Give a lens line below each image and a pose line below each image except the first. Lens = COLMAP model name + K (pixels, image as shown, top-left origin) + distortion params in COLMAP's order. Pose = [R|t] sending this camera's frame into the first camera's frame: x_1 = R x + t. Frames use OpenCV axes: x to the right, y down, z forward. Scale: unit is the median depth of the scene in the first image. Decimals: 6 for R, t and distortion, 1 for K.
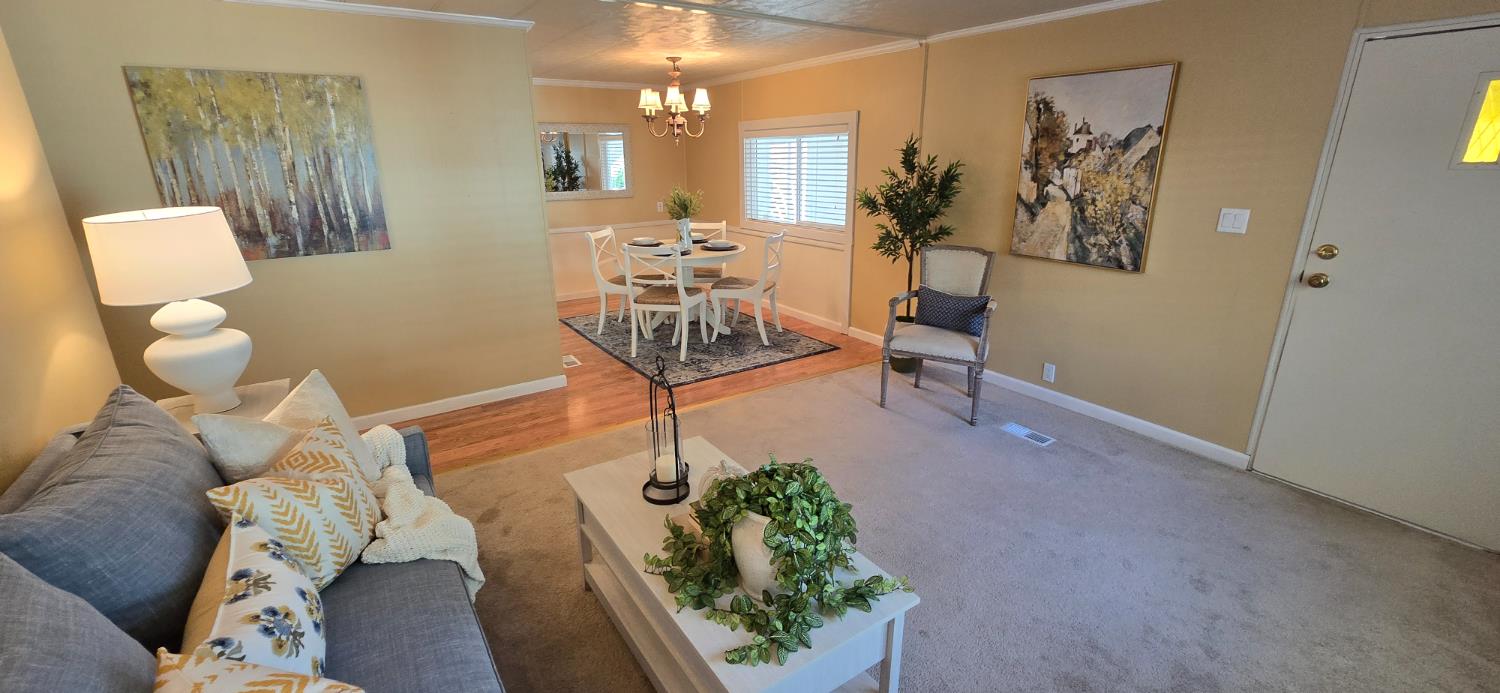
lens RADIAL K [[613.8, 0, 751.4], [0, 613.8, 347.0], [0, 0, 1]] dist [-0.001231, 0.000044]
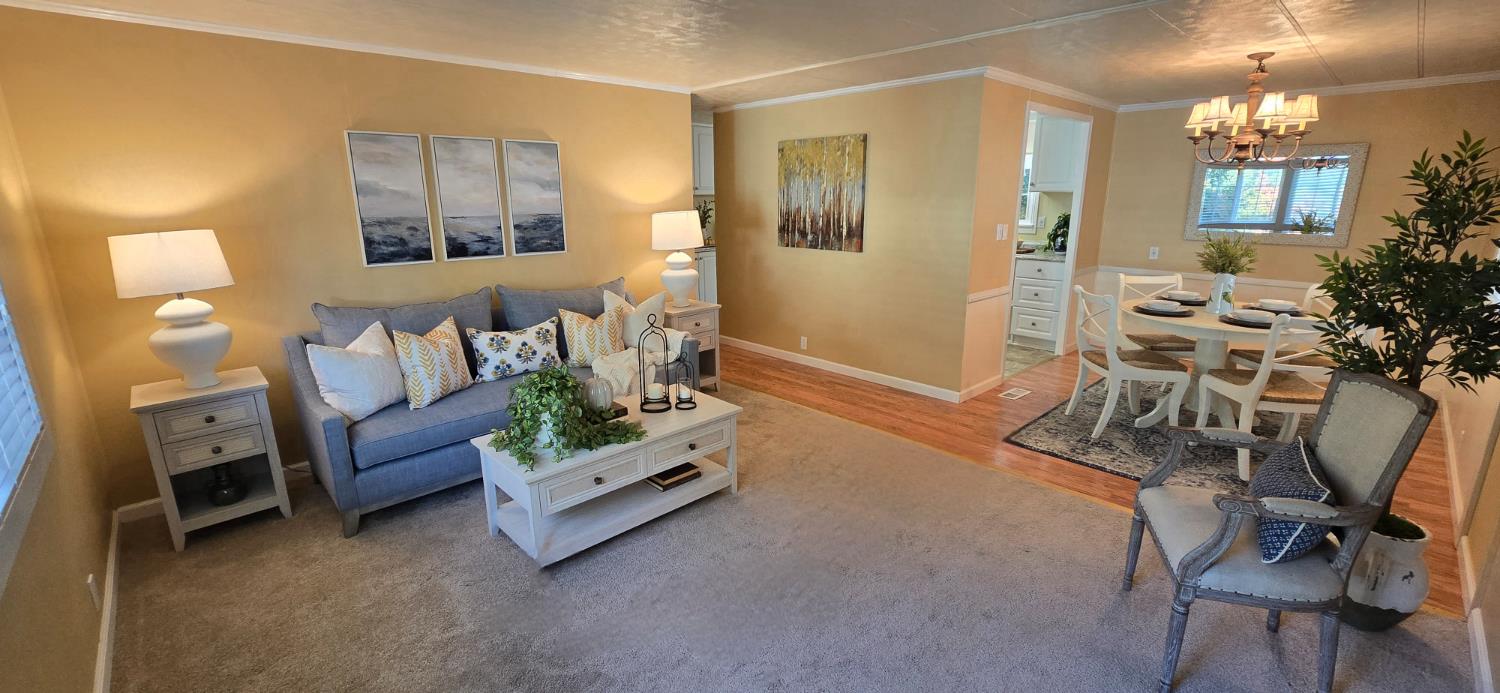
lens RADIAL K [[613.8, 0, 750.0], [0, 613.8, 341.4], [0, 0, 1]] dist [-0.001231, 0.000044]
pose [[0.162066, 0.235960, -0.958153, 0.748715], [-0.298207, 0.937301, 0.180385, -0.143827], [0.940642, 0.256494, 0.222269, 0.492773]]
